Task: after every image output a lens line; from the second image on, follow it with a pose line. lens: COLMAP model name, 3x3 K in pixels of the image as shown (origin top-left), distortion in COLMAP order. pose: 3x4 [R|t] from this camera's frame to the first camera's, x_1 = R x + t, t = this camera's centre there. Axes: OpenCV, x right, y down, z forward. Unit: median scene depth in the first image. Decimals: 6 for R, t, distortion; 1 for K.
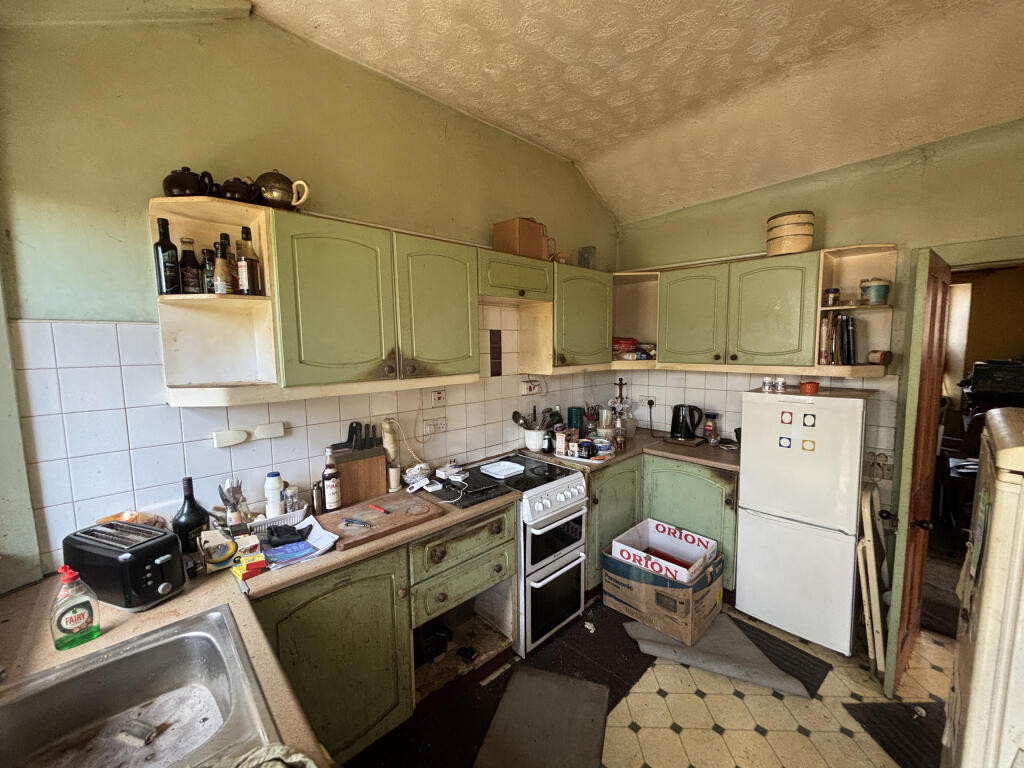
lens RADIAL K [[403.5, 0, 507.3], [0, 403.5, 381.5], [0, 0, 1]] dist [0.000463, -0.000211]
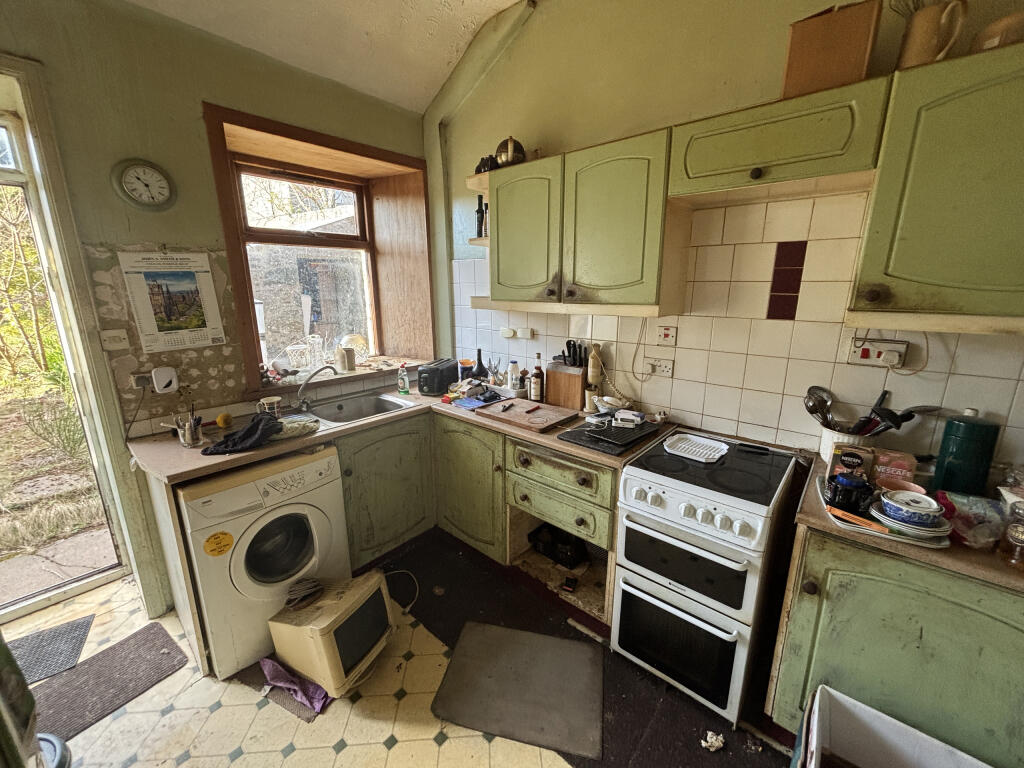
lens RADIAL K [[403.5, 0, 507.3], [0, 403.5, 381.5], [0, 0, 1]] dist [0.000463, -0.000211]
pose [[0.113956, 0.245172, -0.962759, 0.728260], [-0.094353, 0.967362, 0.235177, -0.037276], [0.988995, 0.064040, 0.133369, 0.674632]]
